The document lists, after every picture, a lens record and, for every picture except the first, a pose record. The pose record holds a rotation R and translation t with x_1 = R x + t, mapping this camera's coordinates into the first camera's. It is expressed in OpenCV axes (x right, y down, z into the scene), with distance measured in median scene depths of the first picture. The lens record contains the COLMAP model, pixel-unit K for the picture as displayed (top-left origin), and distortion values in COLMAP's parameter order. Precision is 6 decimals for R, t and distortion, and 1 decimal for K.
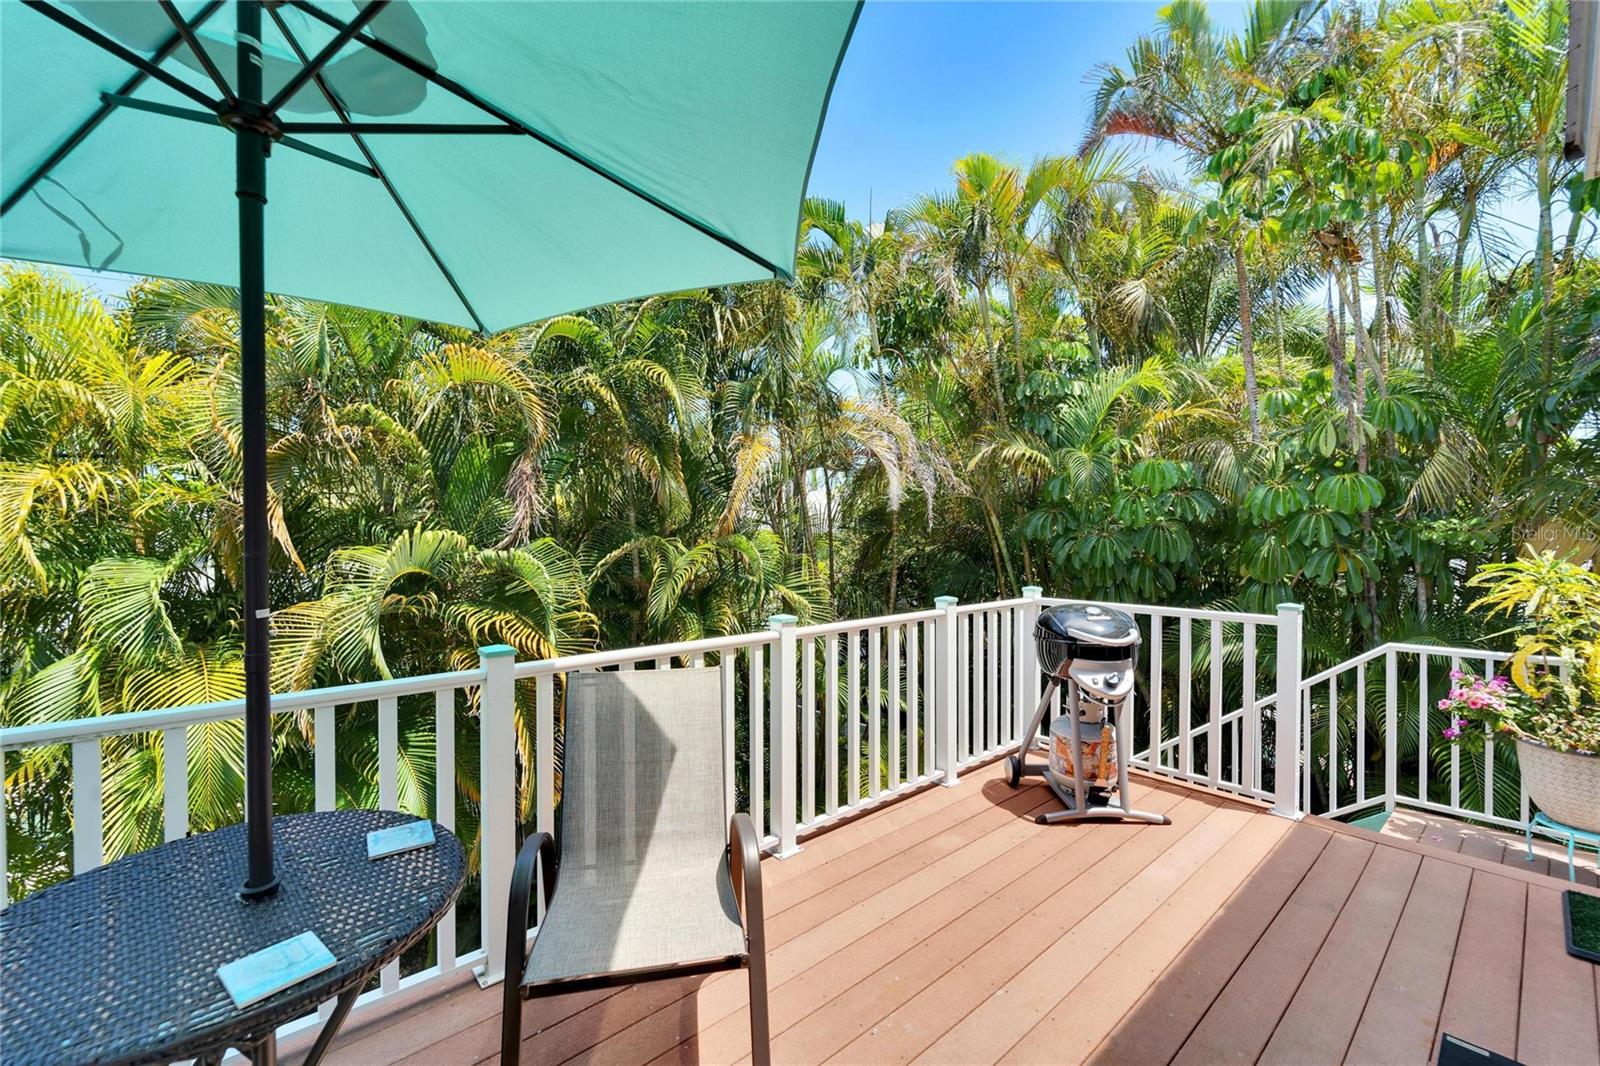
lens RADIAL K [[635.4, 0, 799.1], [0, 635.4, 539.4], [0, 0, 1]] dist [0.000104, -0.000207]
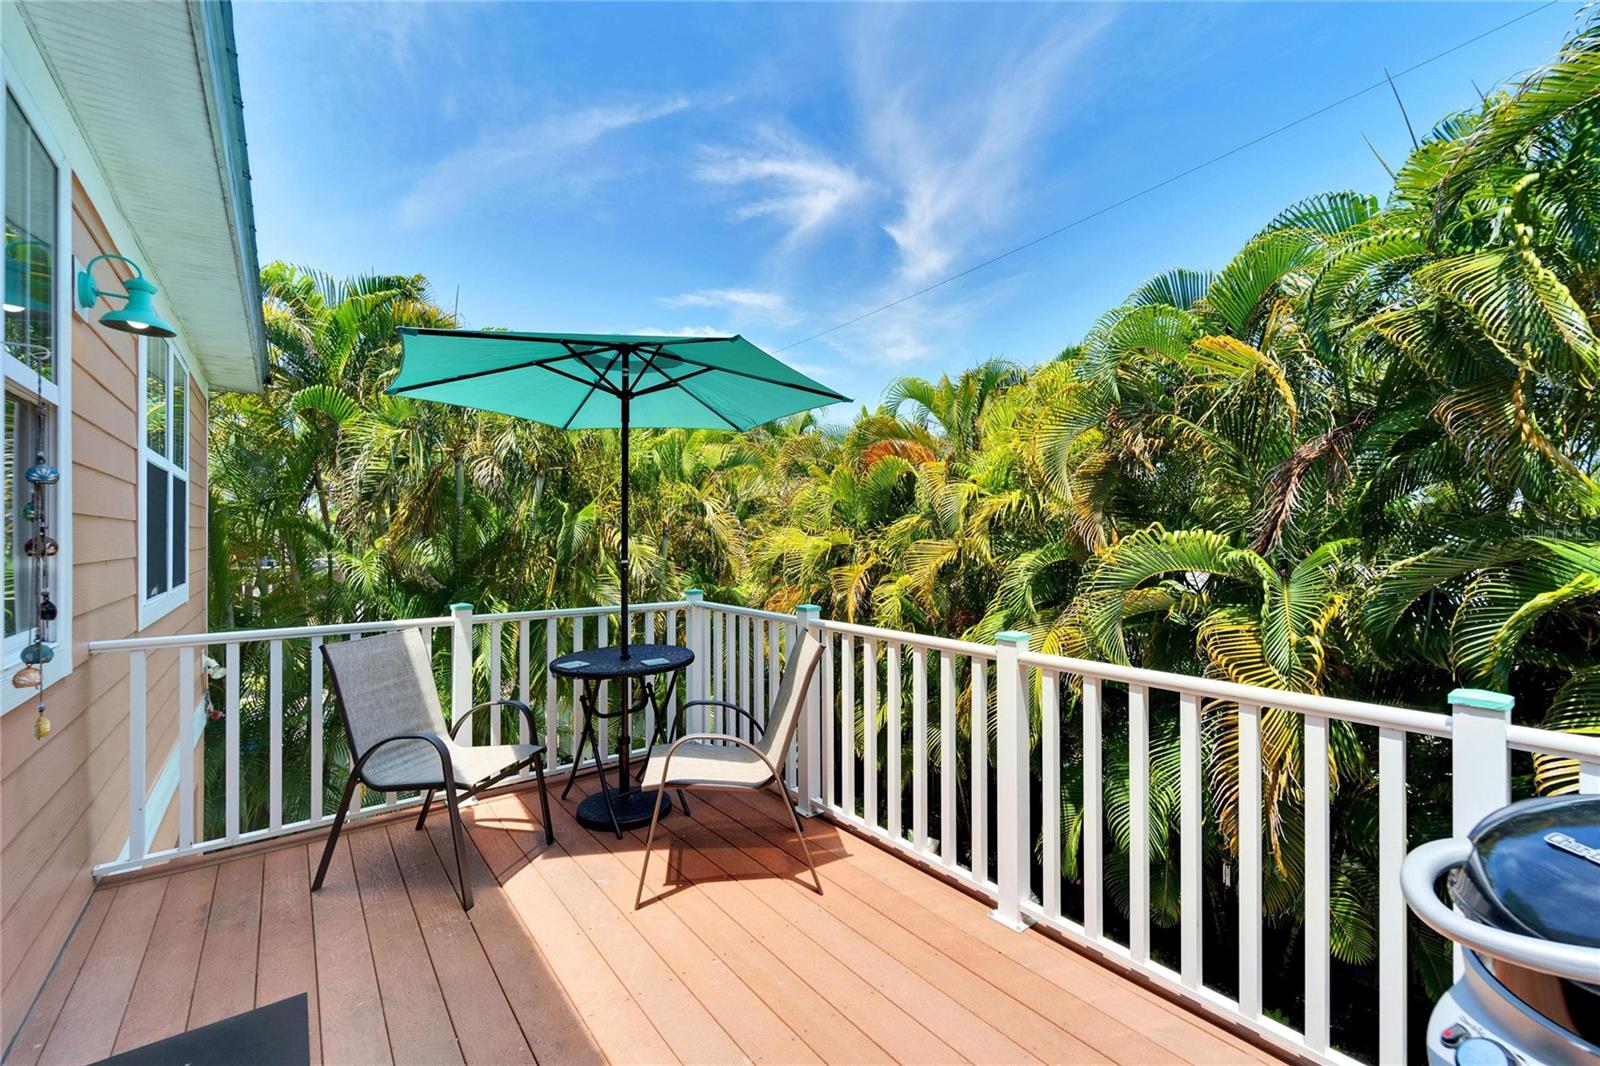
lens RADIAL K [[666.9, 0, 789.1], [0, 666.9, 528.6], [0, 0, 1]] dist [0.000088, 0.000044]
pose [[-0.041344, -0.005851, -0.999128, 0.796776], [-0.008793, 0.999946, -0.005492, -0.006930], [0.999106, 0.008558, -0.041394, 0.694970]]
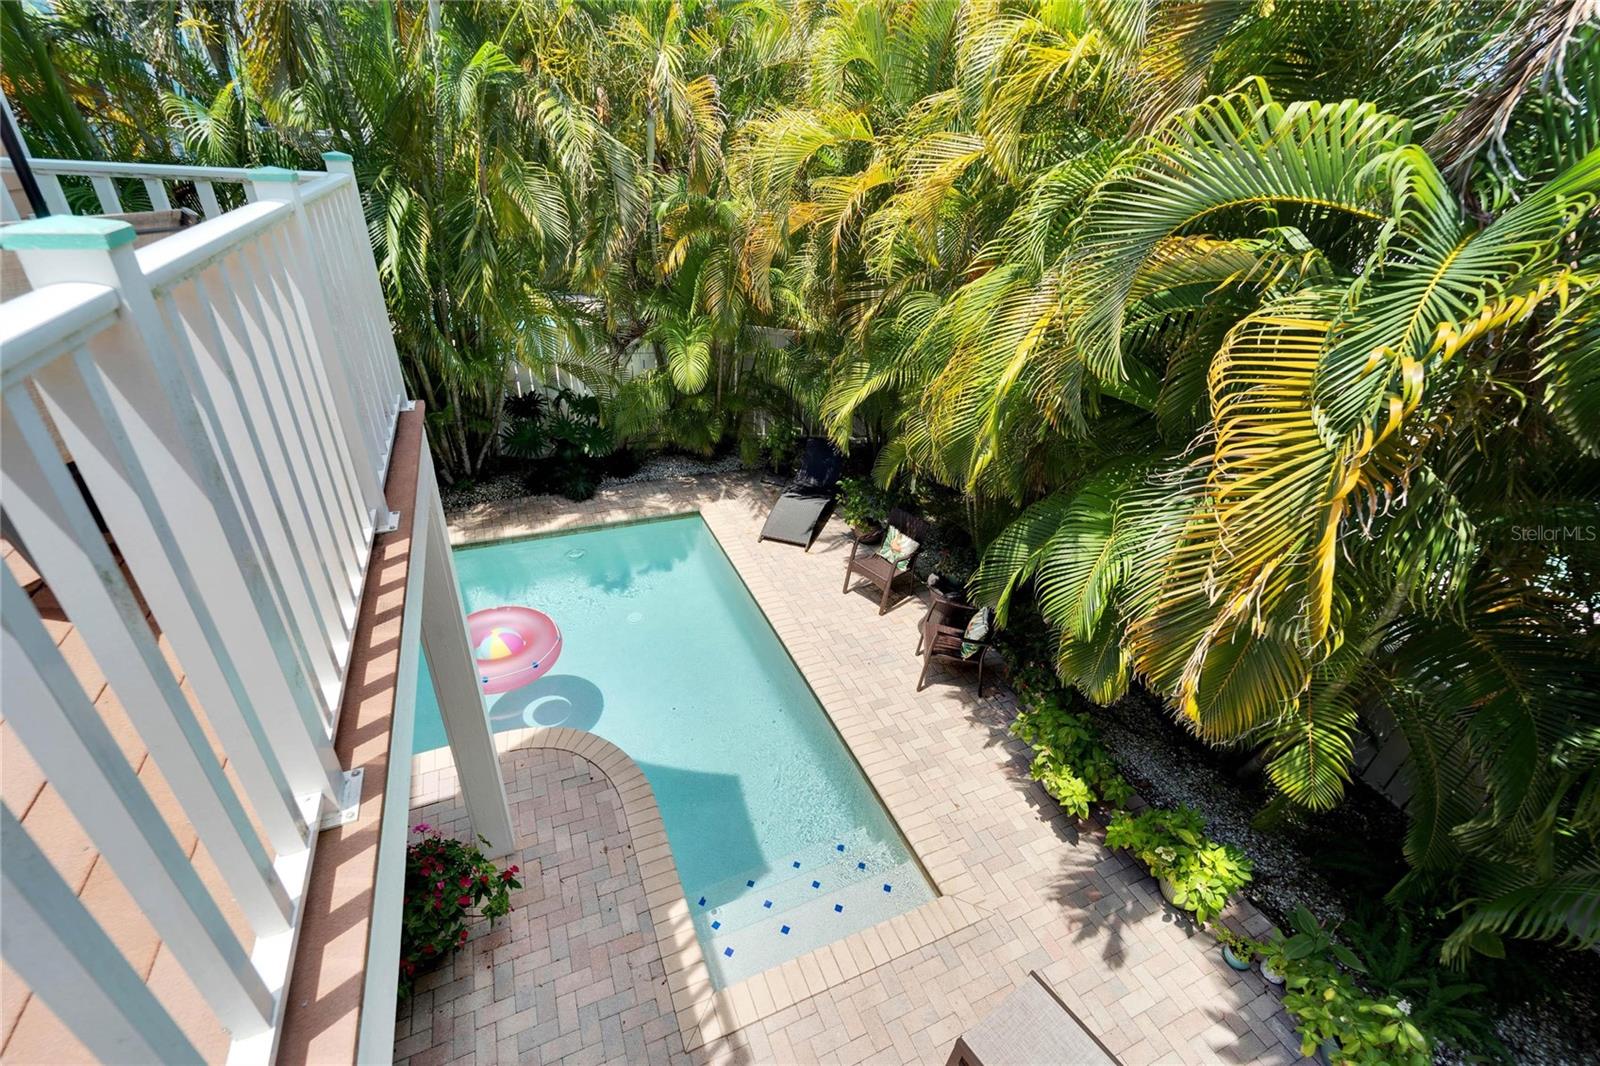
lens RADIAL K [[676.5, 0, 803.0], [0, 676.5, 533.8], [0, 0, 1]] dist [-0.000968, -0.000163]
pose [[-0.274191, 0.463116, -0.842818, 0.219687], [-0.070620, 0.864344, 0.497918, 0.057854], [0.959079, 0.196044, -0.204290, 1.244116]]
